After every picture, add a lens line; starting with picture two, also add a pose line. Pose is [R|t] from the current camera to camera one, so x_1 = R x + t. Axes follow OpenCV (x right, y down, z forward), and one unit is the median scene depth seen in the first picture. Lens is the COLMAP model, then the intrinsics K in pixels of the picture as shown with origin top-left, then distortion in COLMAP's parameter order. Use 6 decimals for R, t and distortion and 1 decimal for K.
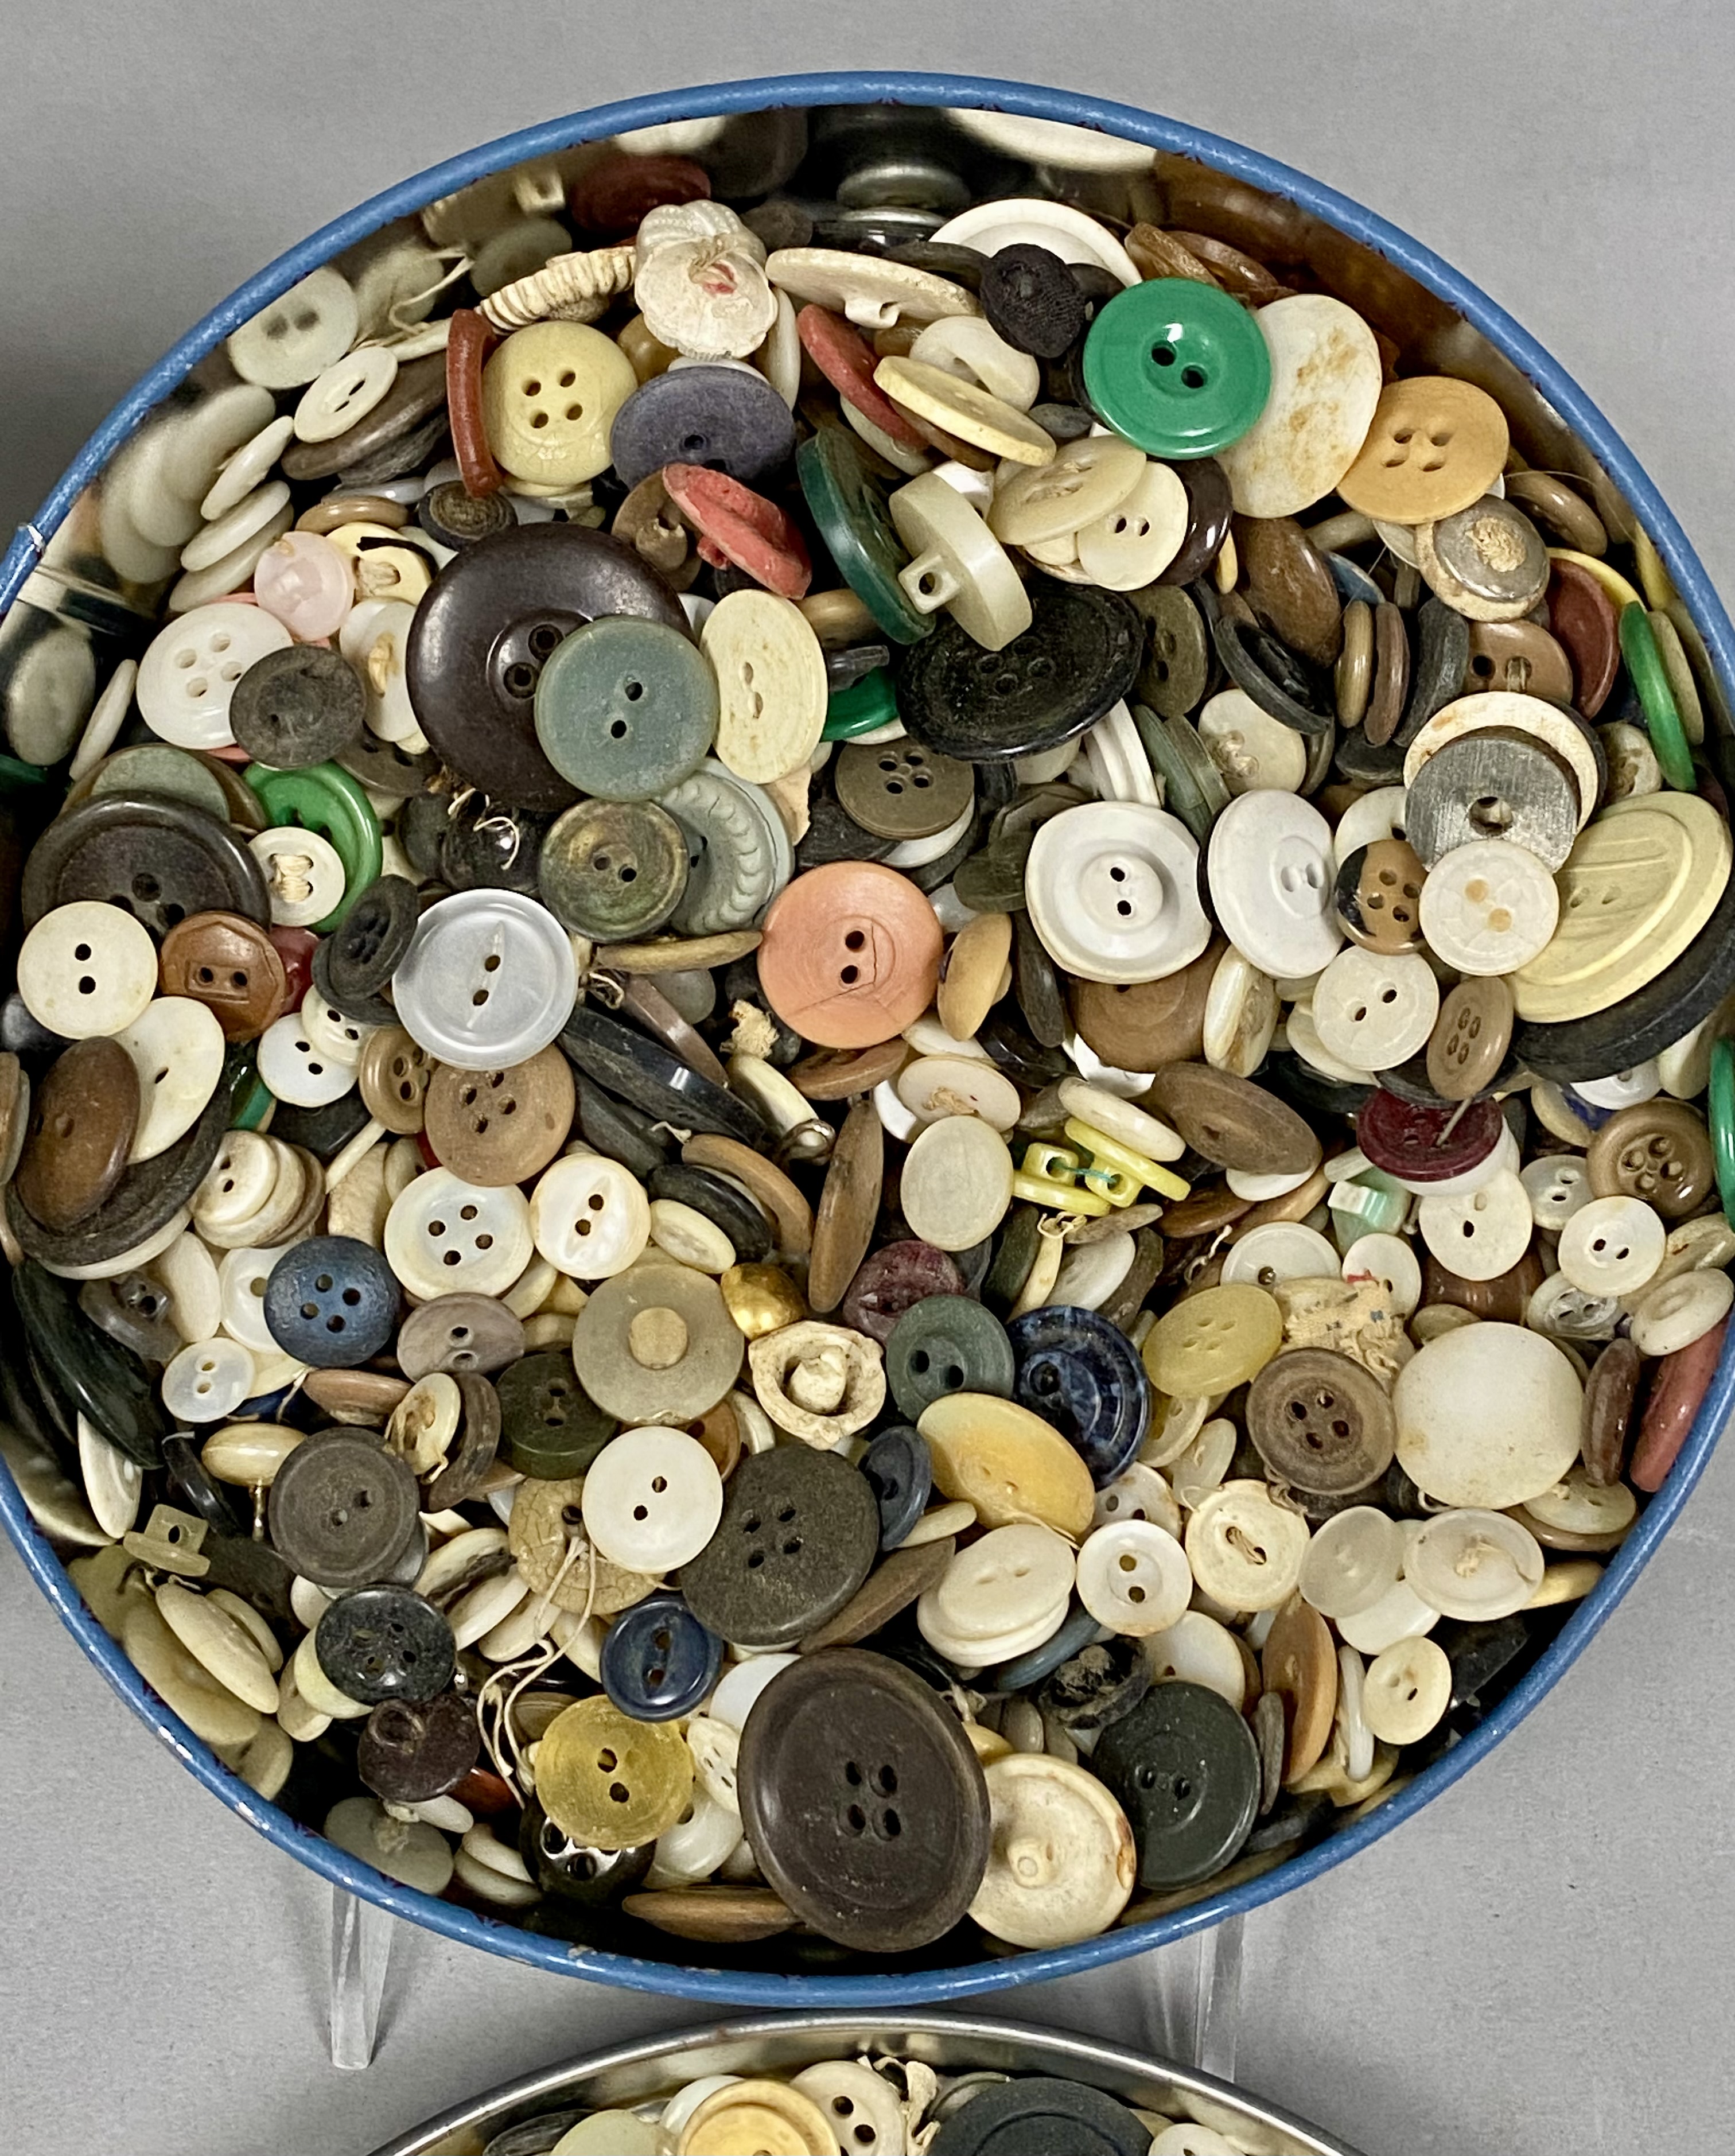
lens RADIAL K [[3356.0, 0, 866.9], [0, 3356.0, 1077.2], [0, 0, 1]] dist [0.114035, 0.000000]
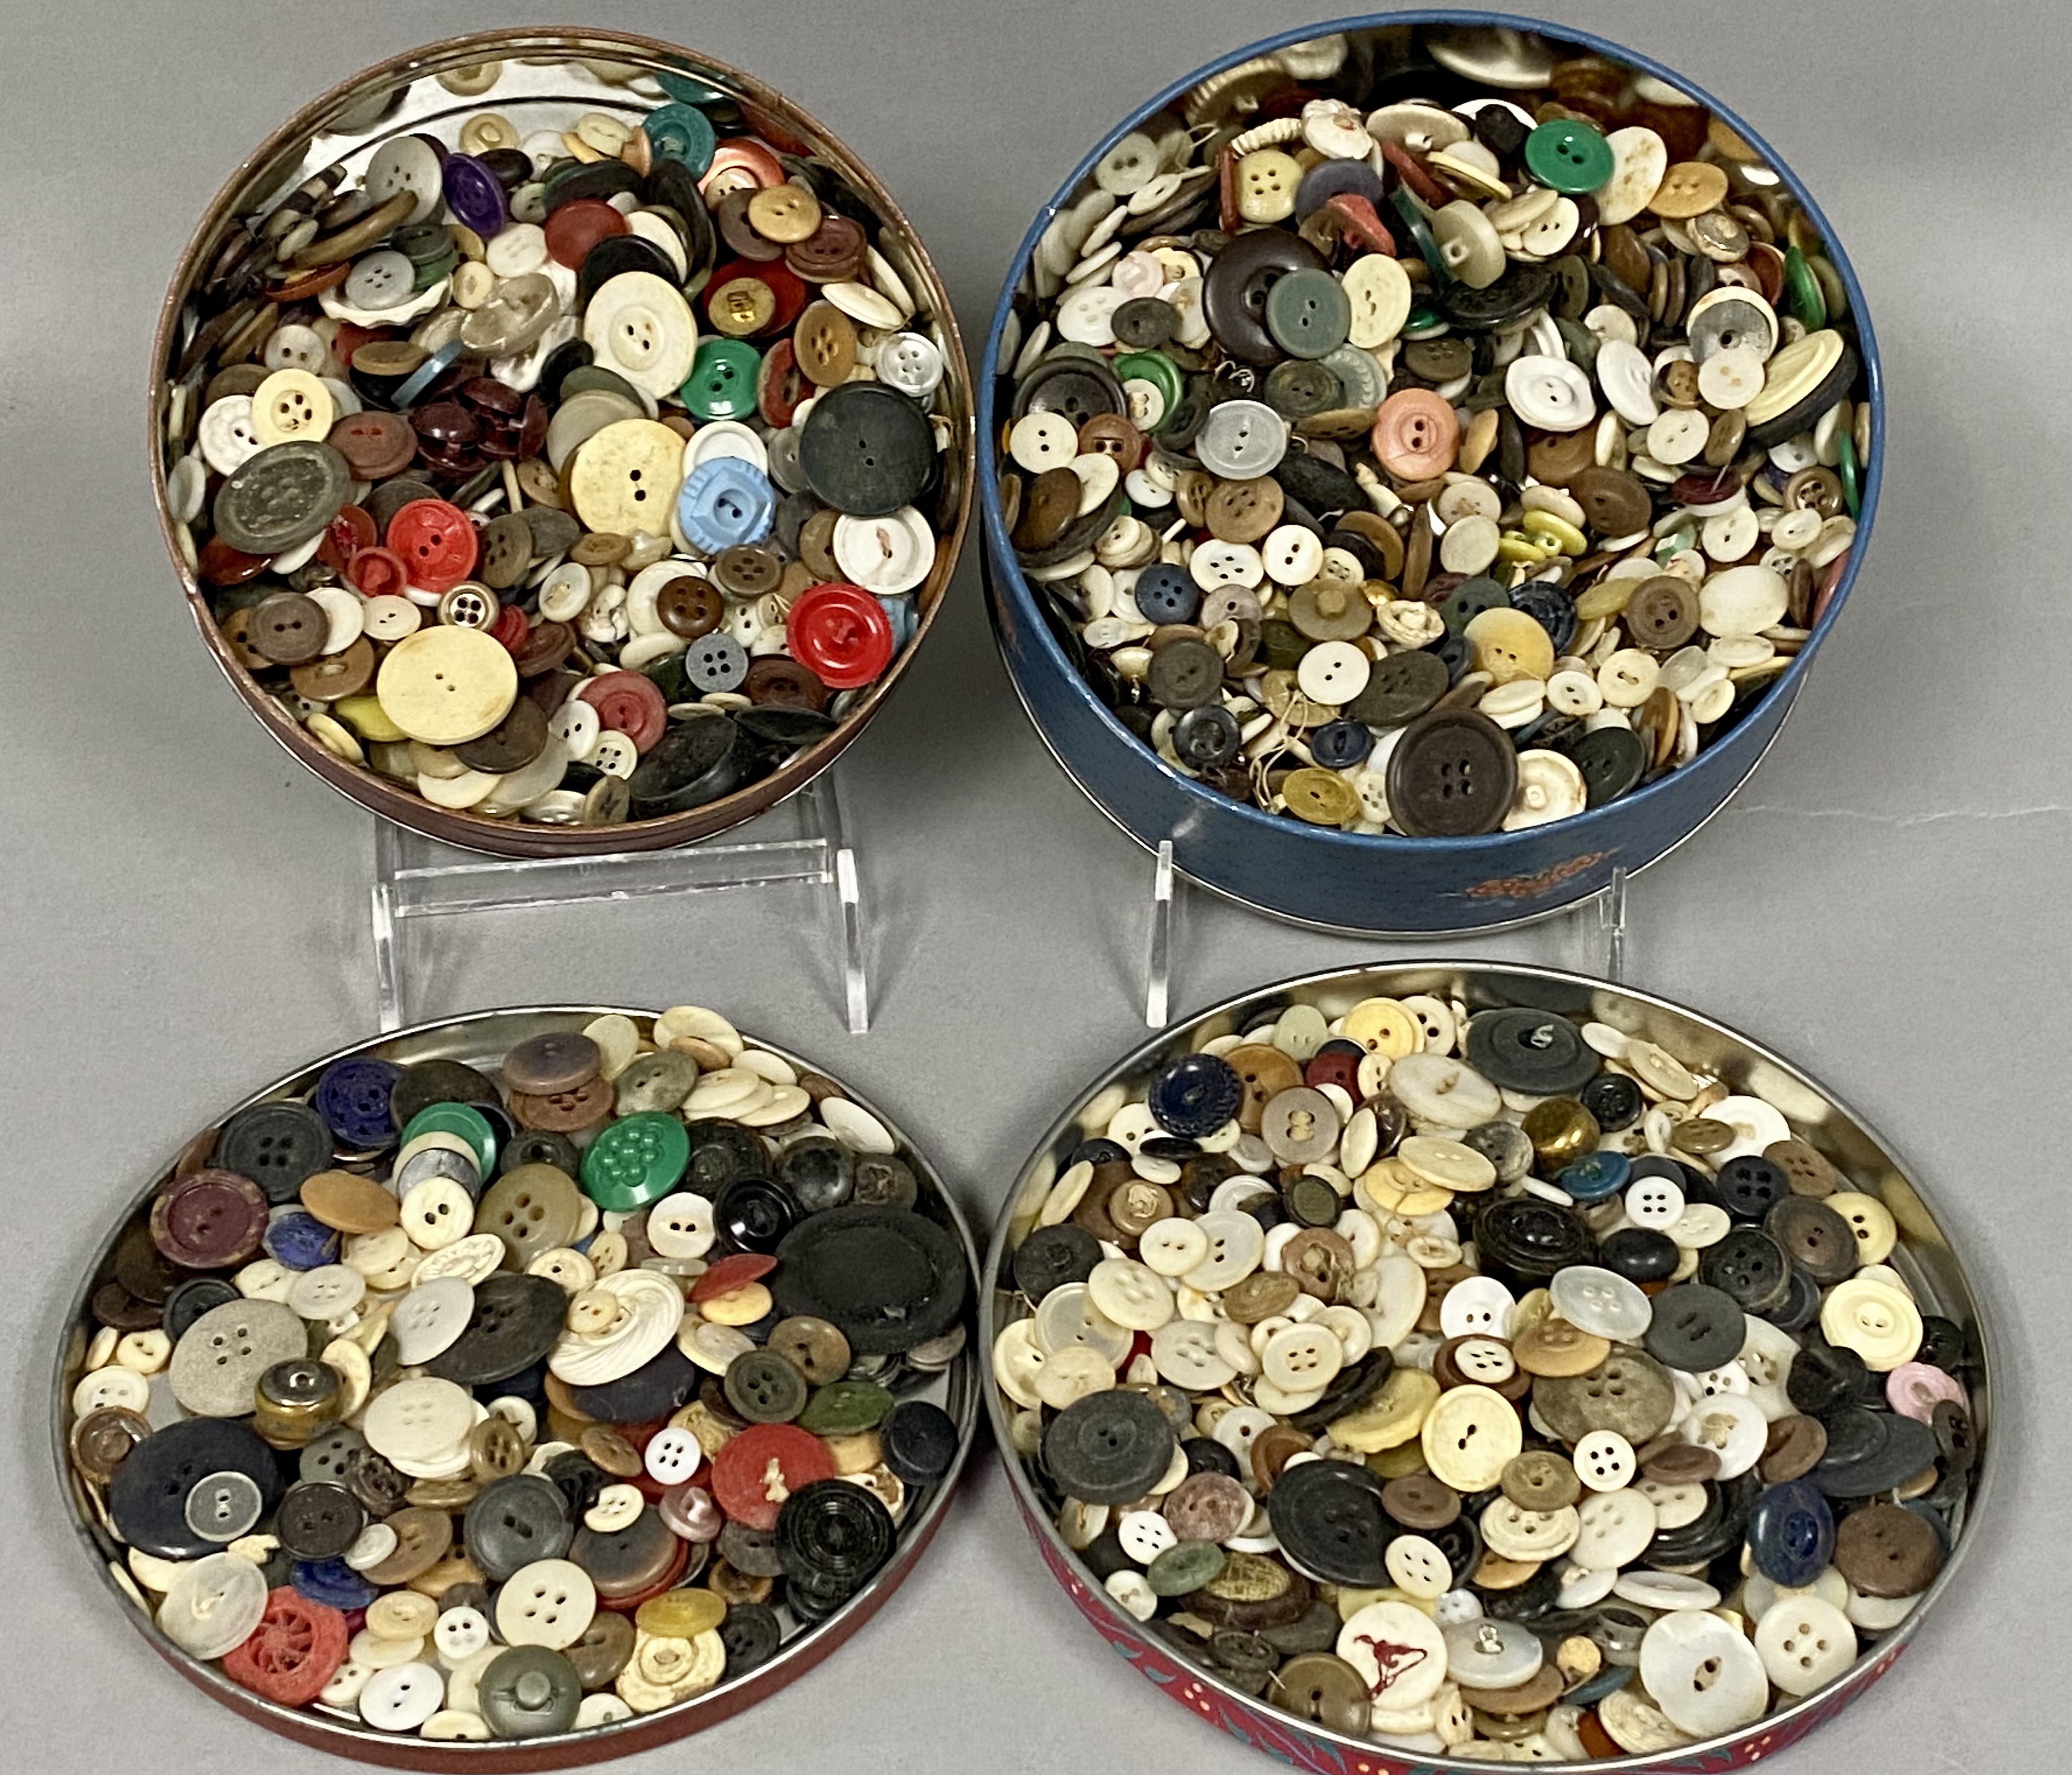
lens RADIAL K [[3294.9, 0, 1049.7], [0, 3294.9, 887.2], [0, 0, 1]] dist [0.033724, 0.000000]
pose [[0.999870, -0.003277, 0.015763, -0.264616], [0.006509, 0.977755, -0.209649, 0.661954], [-0.014726, 0.209725, 0.977650, -0.911415]]
